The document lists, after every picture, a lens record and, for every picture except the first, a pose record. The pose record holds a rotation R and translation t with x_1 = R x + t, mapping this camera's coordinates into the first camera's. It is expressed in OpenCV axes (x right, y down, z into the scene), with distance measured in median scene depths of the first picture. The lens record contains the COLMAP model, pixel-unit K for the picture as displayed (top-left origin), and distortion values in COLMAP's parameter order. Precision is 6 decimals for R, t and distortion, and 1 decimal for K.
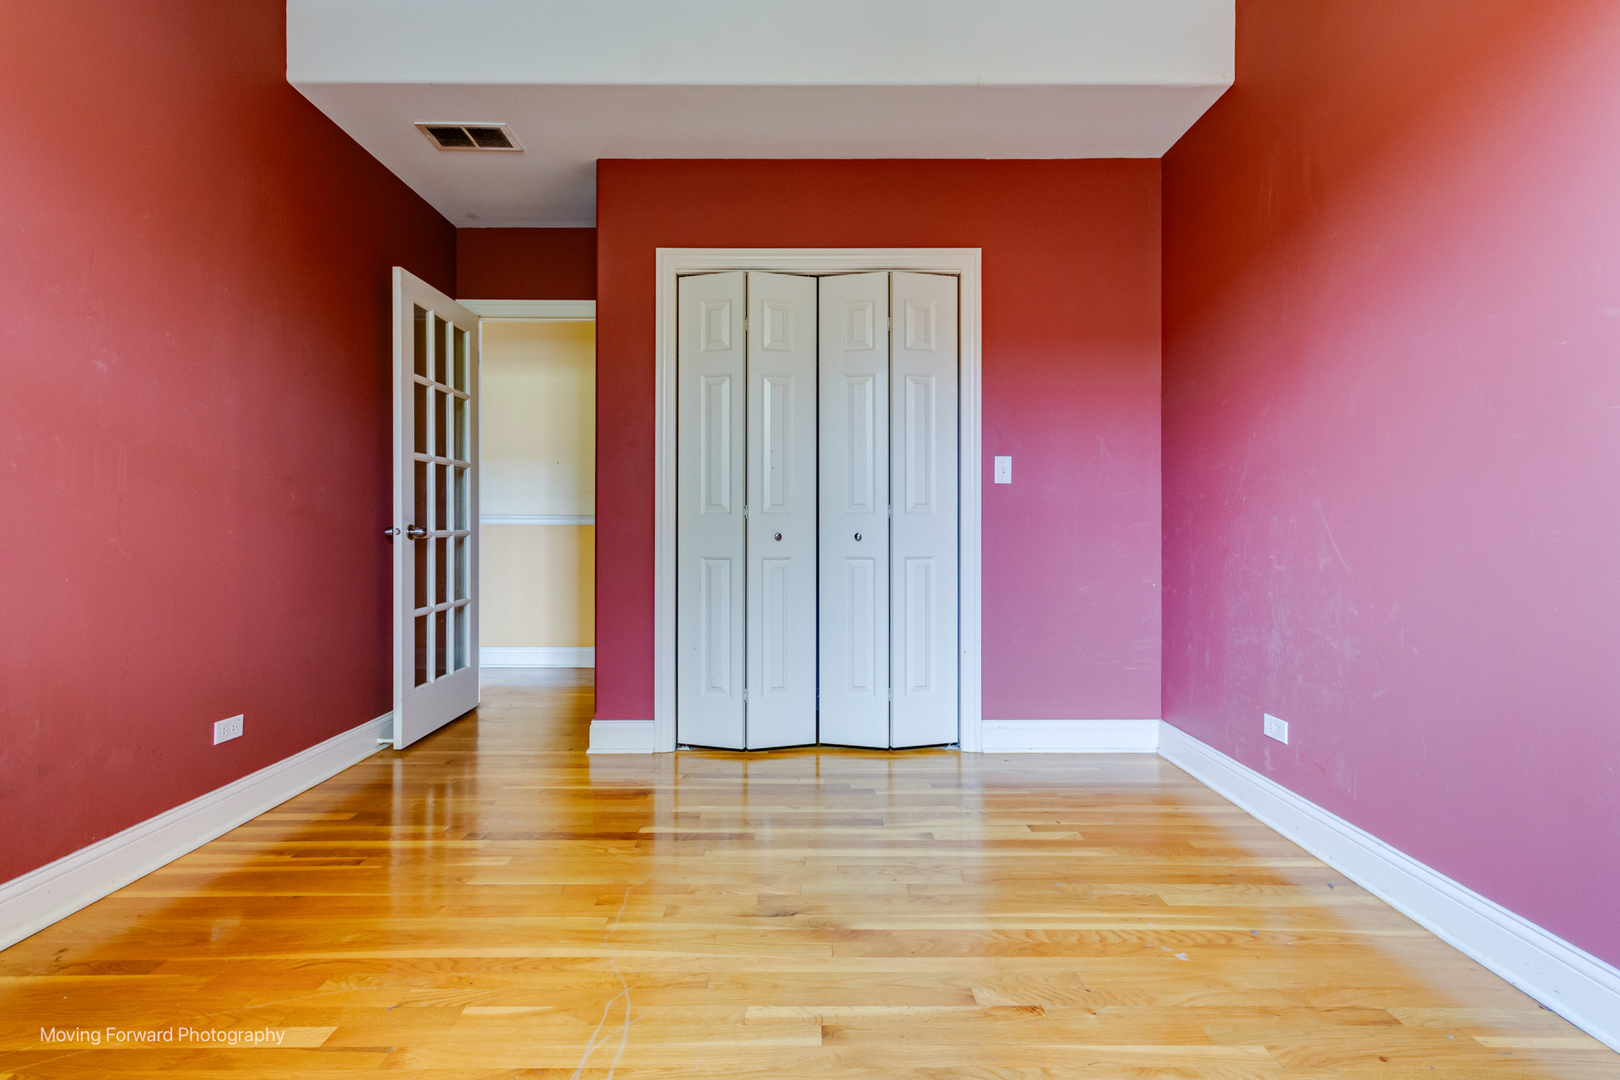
lens RADIAL K [[760.4, 0, 810.0], [0, 760.4, 540.0], [0, 0, 1]] dist [0.009268, 0.000404]
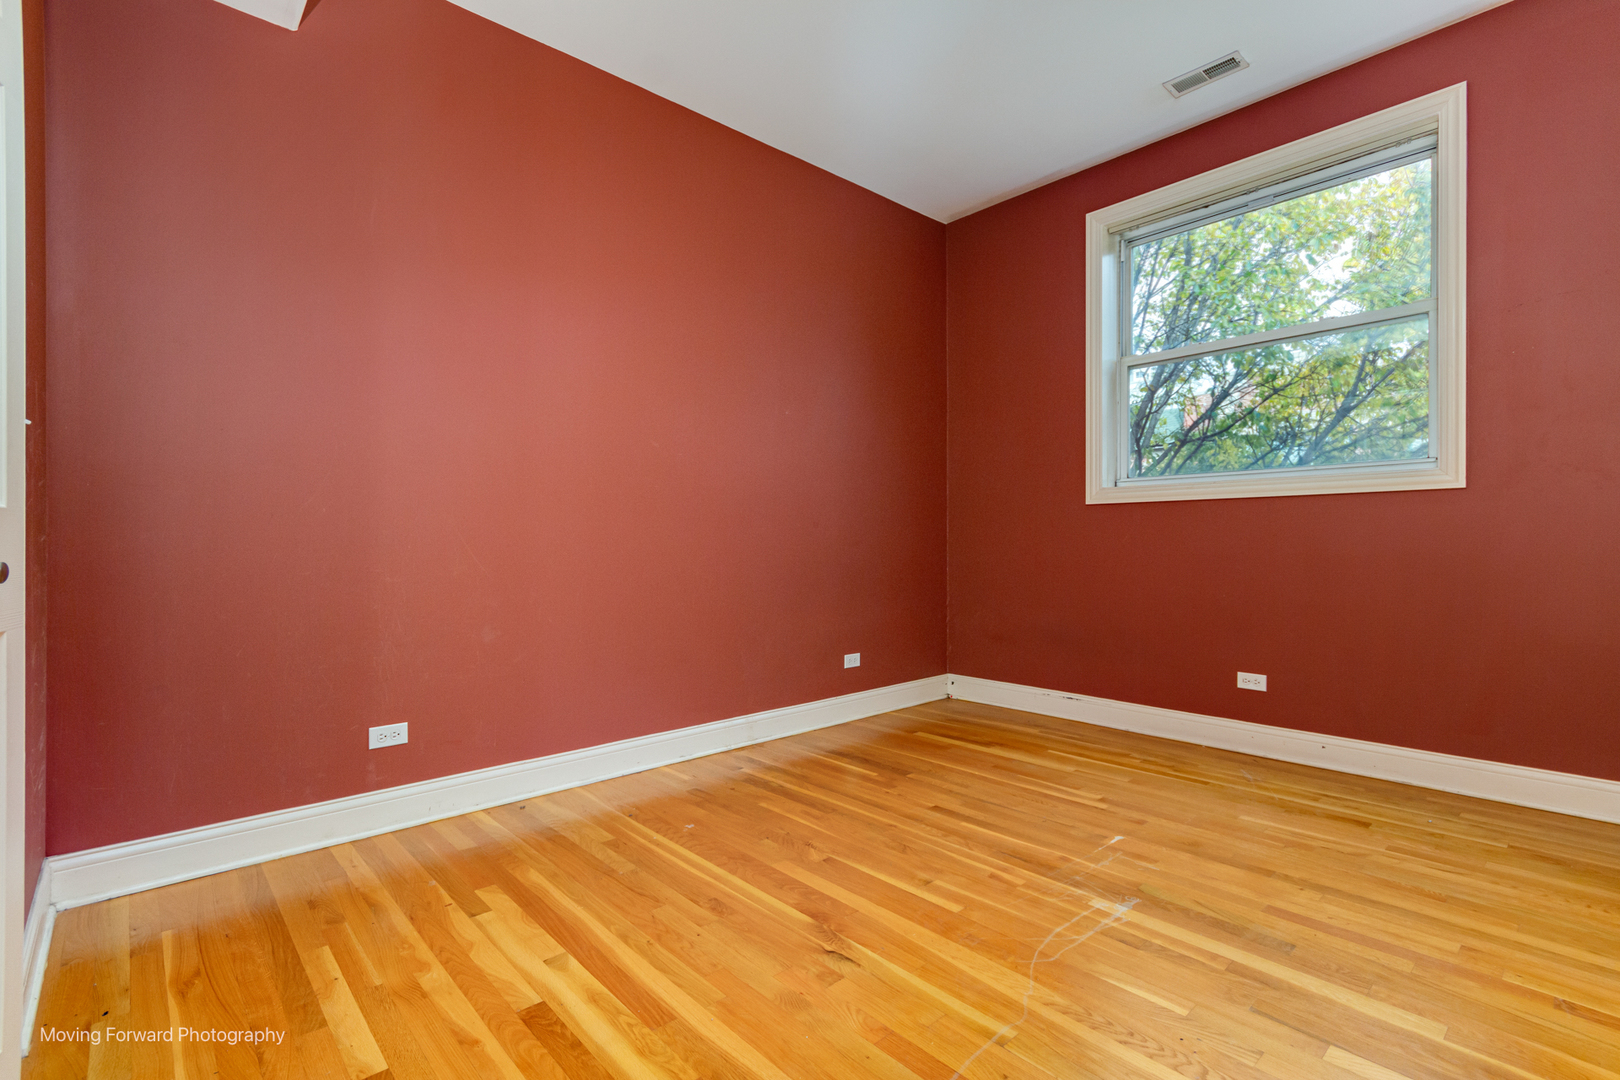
lens RADIAL K [[760.4, 0, 810.0], [0, 760.4, 540.0], [0, 0, 1]] dist [0.009268, 0.000404]
pose [[-0.667458, 0.001736, 0.744645, -0.639067], [0.021433, 0.999628, 0.016880, -0.027509], [-0.744339, 0.027226, -0.667247, 1.482967]]
